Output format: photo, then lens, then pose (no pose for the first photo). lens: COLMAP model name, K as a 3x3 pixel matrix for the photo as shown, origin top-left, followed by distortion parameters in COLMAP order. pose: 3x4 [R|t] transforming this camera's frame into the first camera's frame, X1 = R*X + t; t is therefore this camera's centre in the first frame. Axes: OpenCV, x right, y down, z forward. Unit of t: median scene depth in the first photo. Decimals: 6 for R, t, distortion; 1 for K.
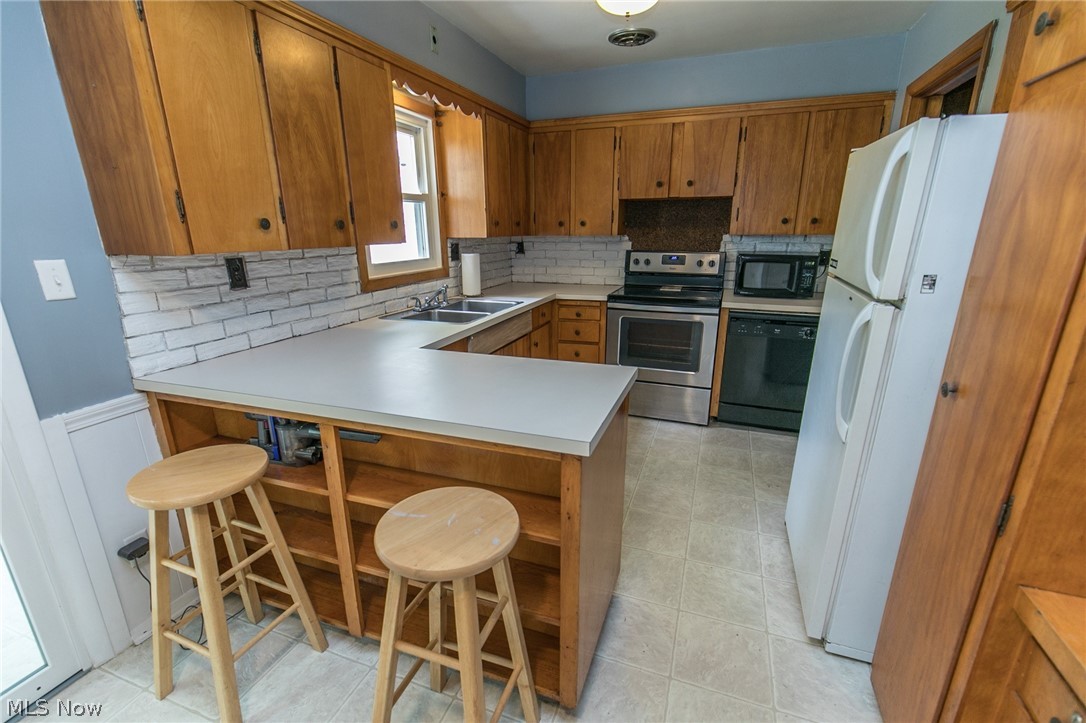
lens RADIAL K [[477.9, 0, 544.7], [0, 477.9, 366.4], [0, 0, 1]] dist [-0.010382, 0.000665]
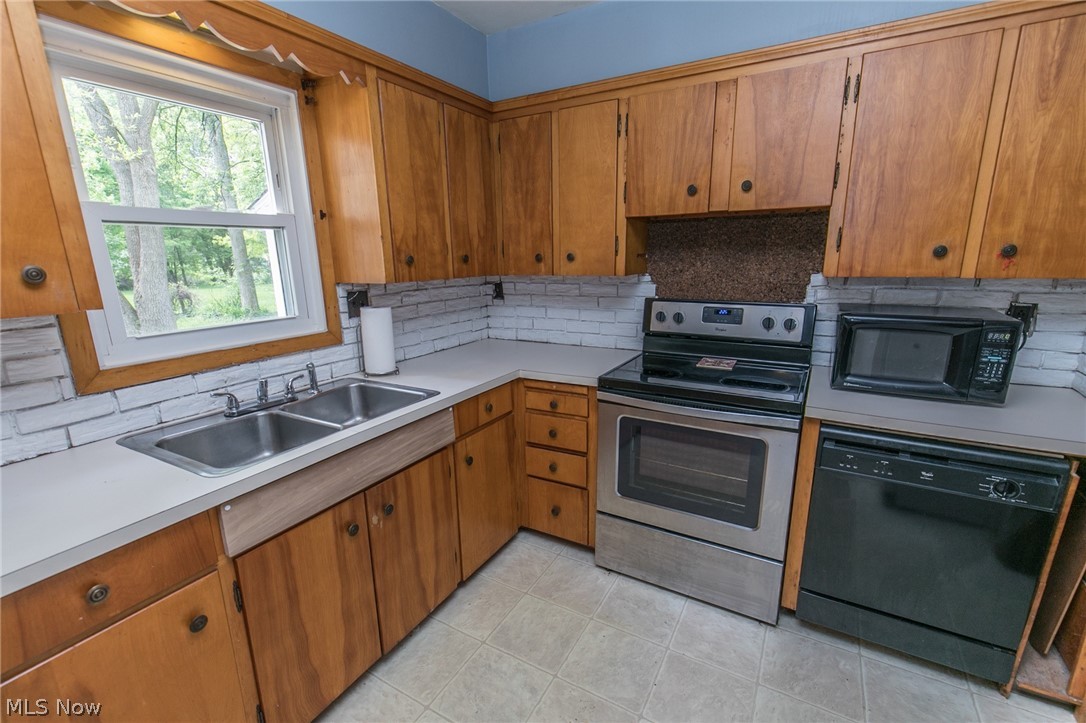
lens RADIAL K [[477.9, 0, 544.1], [0, 477.9, 365.3], [0, 0, 1]] dist [-0.010382, 0.000665]
pose [[0.986531, 0.028416, -0.161089, 0.159271], [-0.036919, 0.998065, -0.050039, -0.131974], [0.159355, 0.055312, 0.985671, 0.407332]]
